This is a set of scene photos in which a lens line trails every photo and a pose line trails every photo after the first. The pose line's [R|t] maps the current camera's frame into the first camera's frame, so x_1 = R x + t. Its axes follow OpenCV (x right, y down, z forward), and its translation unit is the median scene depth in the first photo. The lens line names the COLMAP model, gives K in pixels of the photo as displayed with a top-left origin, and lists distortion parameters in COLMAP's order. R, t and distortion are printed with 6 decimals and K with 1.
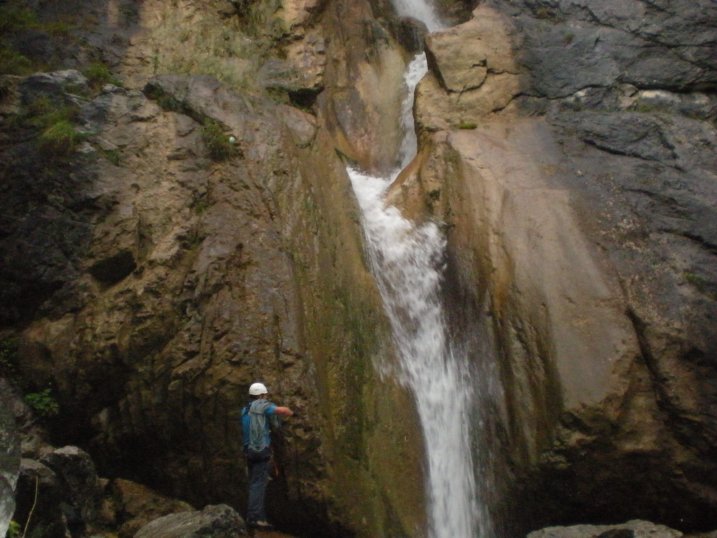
lens RADIAL K [[817.2, 0, 358.5], [0, 817.2, 269.0], [0, 0, 1]] dist [-0.070479, -0.213908]
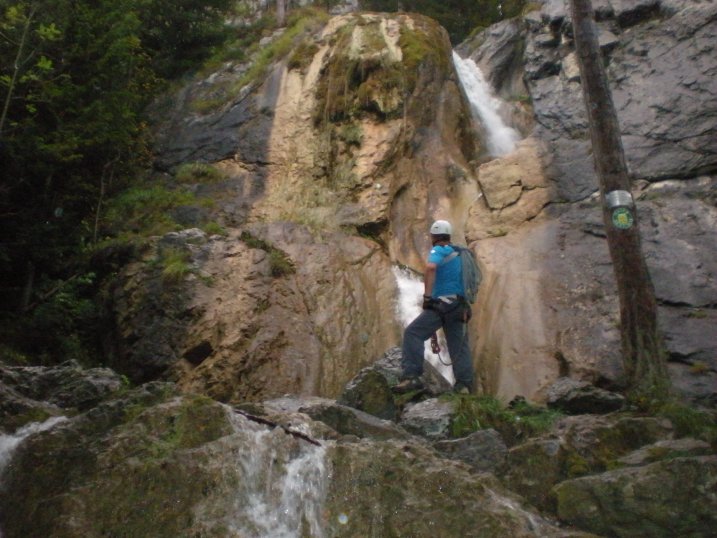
lens RADIAL K [[817.2, 0, 358.5], [0, 817.2, 269.0], [0, 0, 1]] dist [-0.070479, -0.213908]
pose [[0.929914, -0.117967, -0.348343, 0.430743], [0.047001, 0.977514, -0.205564, 0.143131], [0.364760, 0.174784, 0.914549, -0.234566]]
